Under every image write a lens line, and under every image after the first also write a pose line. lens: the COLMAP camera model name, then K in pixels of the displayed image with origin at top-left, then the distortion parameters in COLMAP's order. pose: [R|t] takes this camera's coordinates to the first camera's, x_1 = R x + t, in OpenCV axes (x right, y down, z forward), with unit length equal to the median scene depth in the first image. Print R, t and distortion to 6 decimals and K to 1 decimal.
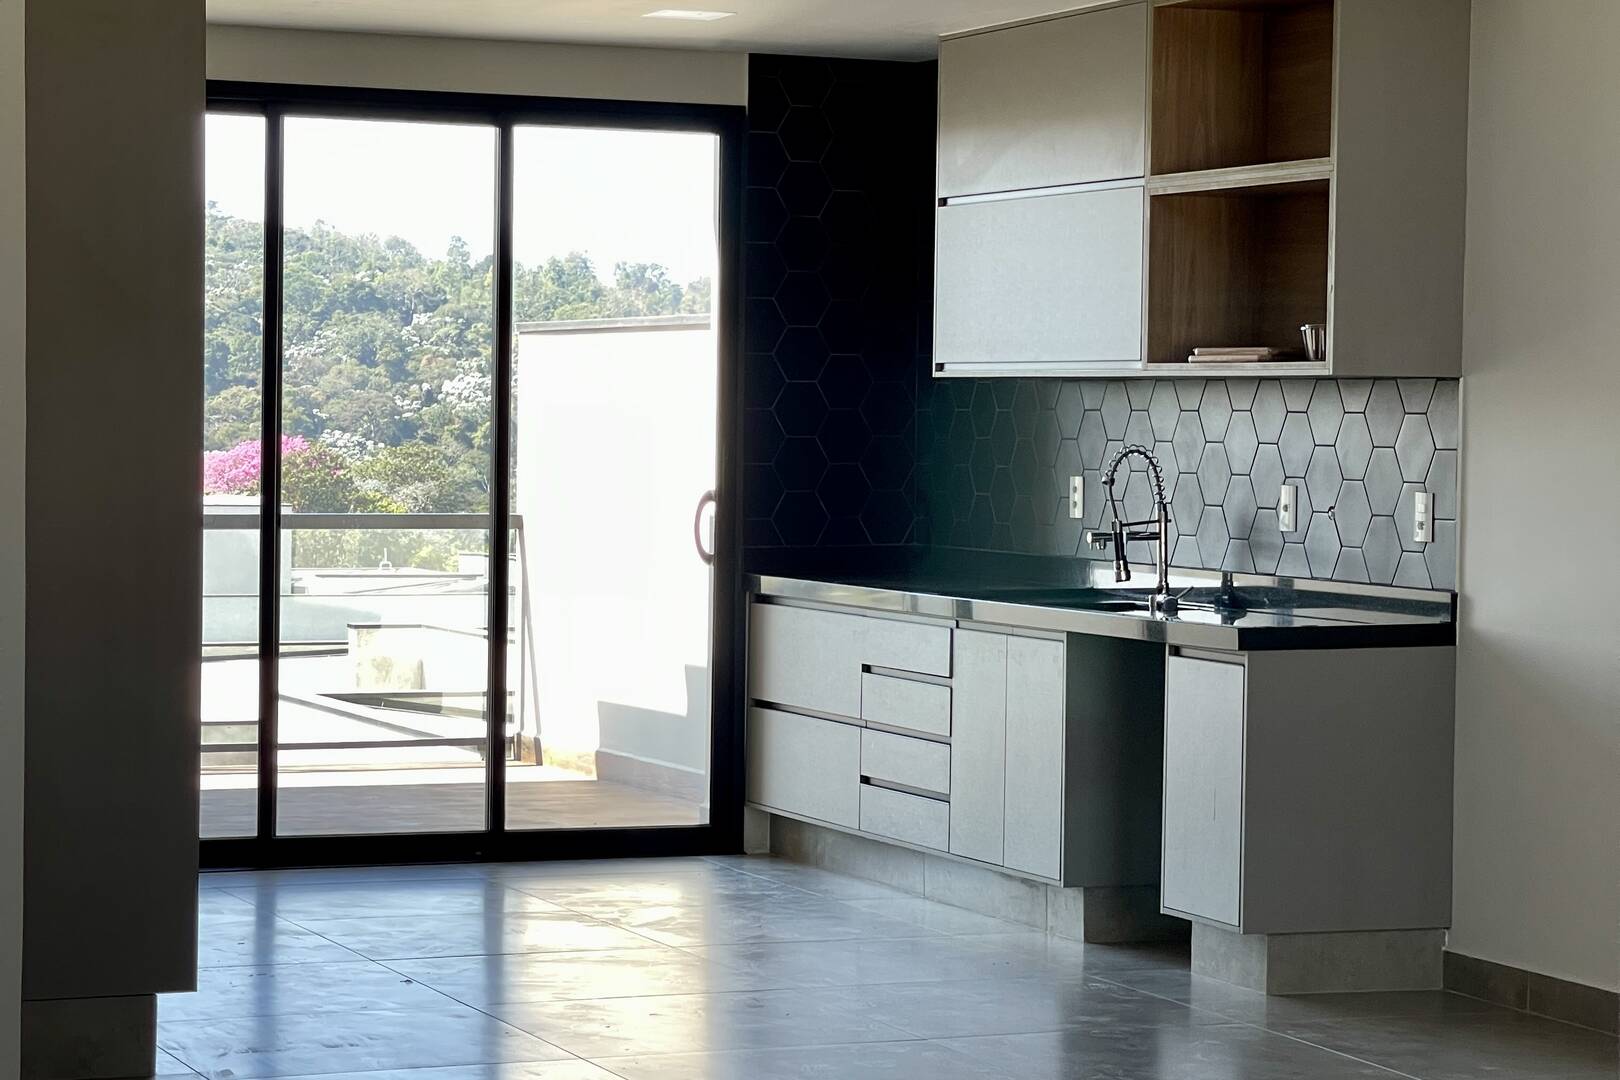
lens RADIAL K [[4103.7, 0, 810.4], [0, 4103.7, 537.4], [0, 0, 1]] dist [-0.092767, 0.000000]
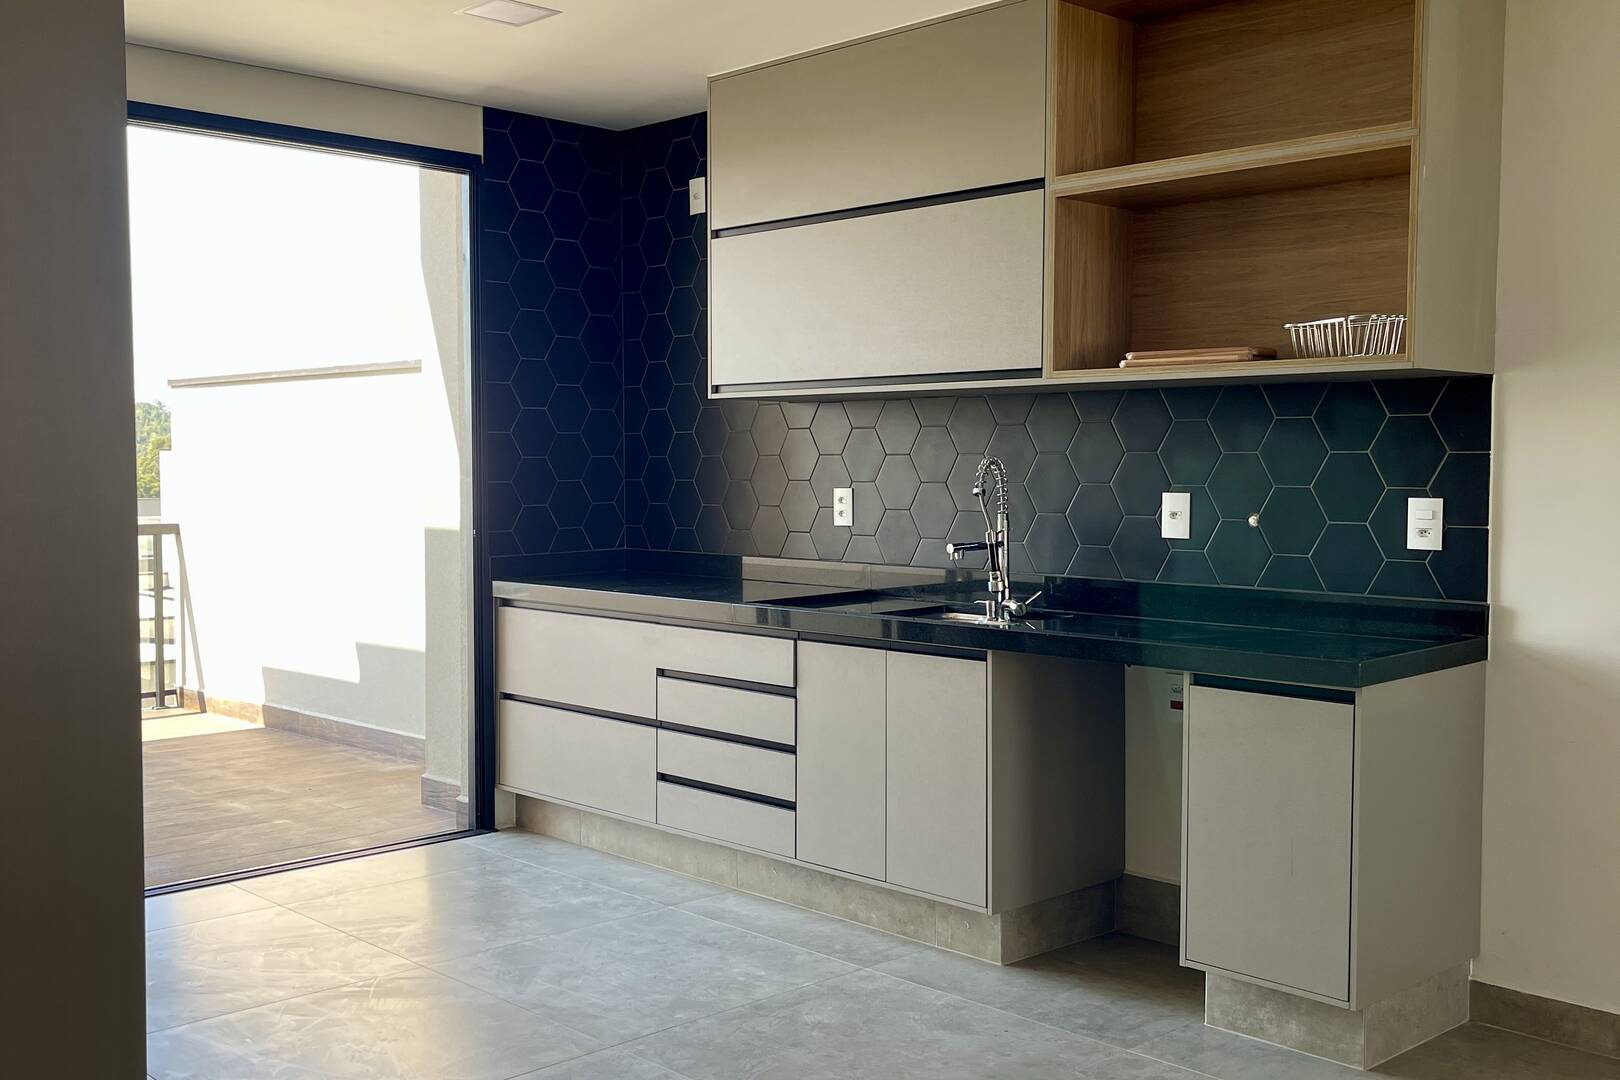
lens RADIAL K [[1630.2, 0, 802.2], [0, 1630.2, 555.8], [0, 0, 1]] dist [0.024229, 0.000000]
pose [[0.930073, -0.034920, 0.365712, -0.105593], [0.023843, 0.999111, 0.034764, -0.012140], [-0.366600, -0.023614, 0.930079, 0.594097]]
